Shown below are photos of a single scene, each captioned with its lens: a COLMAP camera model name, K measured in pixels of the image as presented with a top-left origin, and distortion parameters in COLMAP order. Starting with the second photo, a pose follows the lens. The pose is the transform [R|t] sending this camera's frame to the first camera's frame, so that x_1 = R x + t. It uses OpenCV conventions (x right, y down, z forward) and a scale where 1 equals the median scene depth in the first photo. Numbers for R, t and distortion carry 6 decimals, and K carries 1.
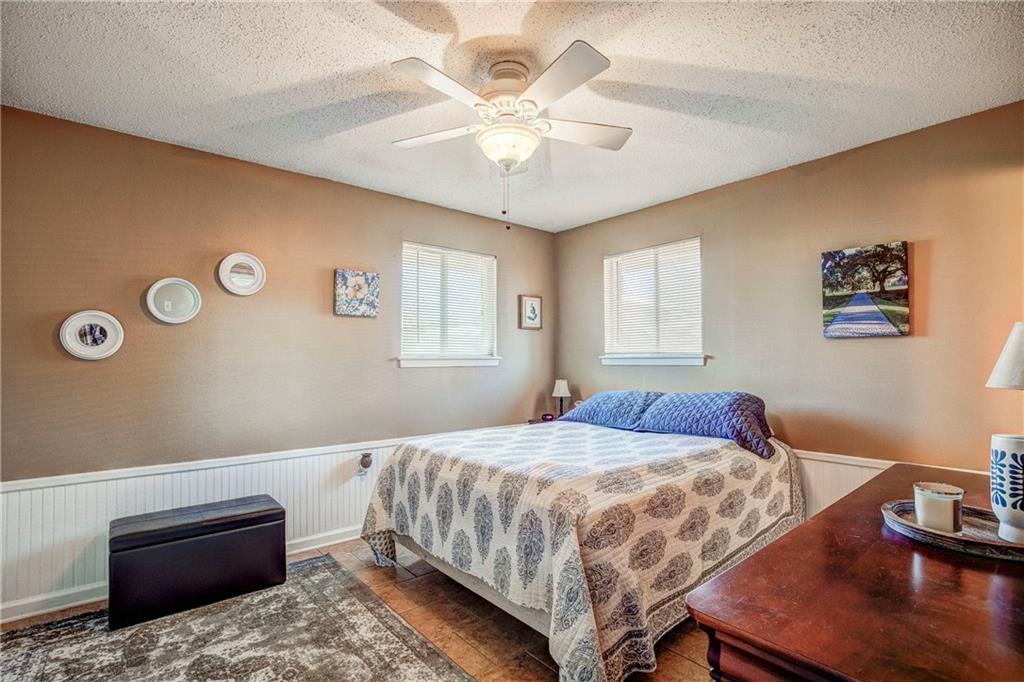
lens RADIAL K [[501.4, 0, 512.0], [0, 501.4, 341.0], [0, 0, 1]] dist [-0.014883, 0.000582]
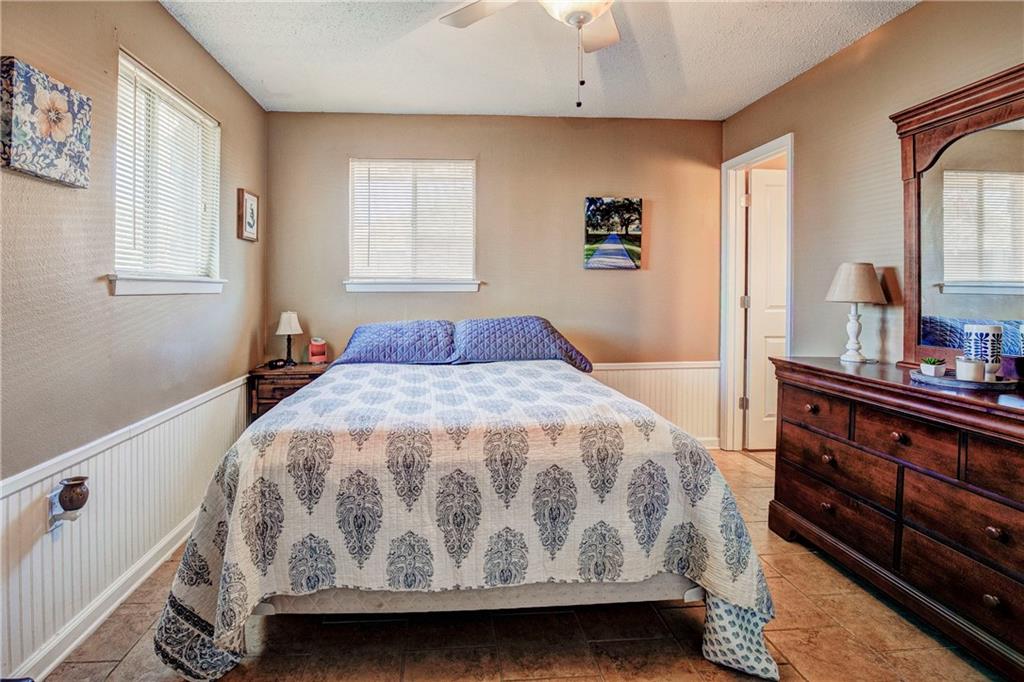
lens RADIAL K [[503.3, 0, 510.5], [0, 503.3, 290.5], [0, 0, 1]] dist [-0.015002, 0.000658]
pose [[0.574139, 0.001799, 0.818756, -0.485056], [-0.032559, 0.999257, 0.020636, 0.029069], [-0.818110, -0.038506, 0.573771, 0.453558]]
